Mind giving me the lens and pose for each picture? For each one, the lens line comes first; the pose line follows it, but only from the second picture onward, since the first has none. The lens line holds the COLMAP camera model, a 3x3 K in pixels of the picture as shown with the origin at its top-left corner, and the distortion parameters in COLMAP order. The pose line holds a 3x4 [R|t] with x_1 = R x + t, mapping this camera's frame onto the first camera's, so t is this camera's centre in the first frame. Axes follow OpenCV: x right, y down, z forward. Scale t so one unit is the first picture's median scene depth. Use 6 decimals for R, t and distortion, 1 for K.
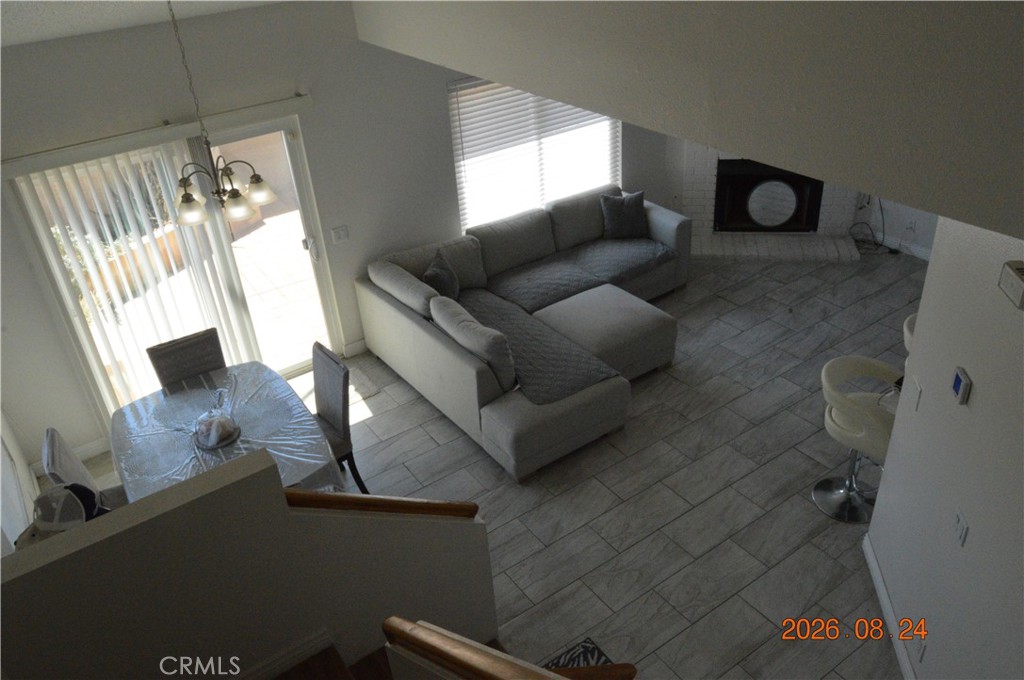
lens RADIAL K [[801.4, 0, 512.0], [0, 801.4, 340.0], [0, 0, 1]] dist [-0.032407, 0.000836]
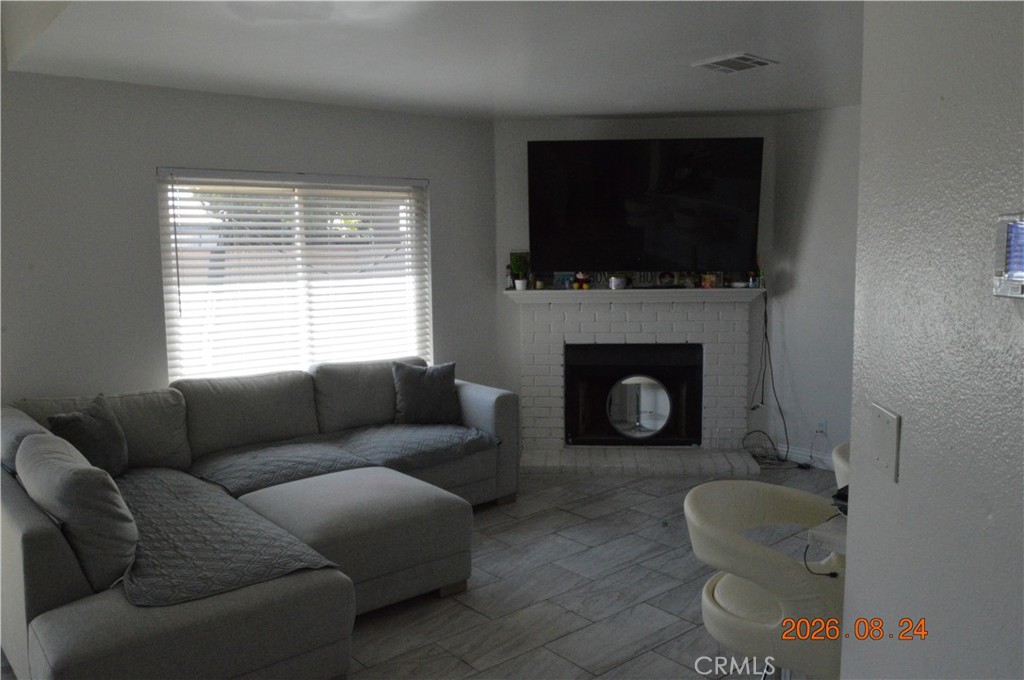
lens RADIAL K [[812.2, 0, 512.0], [0, 812.2, 340.0], [0, 0, 1]] dist [-0.016933, -0.008222]
pose [[0.994414, 0.042032, 0.096822, 0.149194], [0.001157, 0.912898, -0.408186, 0.097245], [-0.105546, 0.406017, 0.907750, 0.335357]]
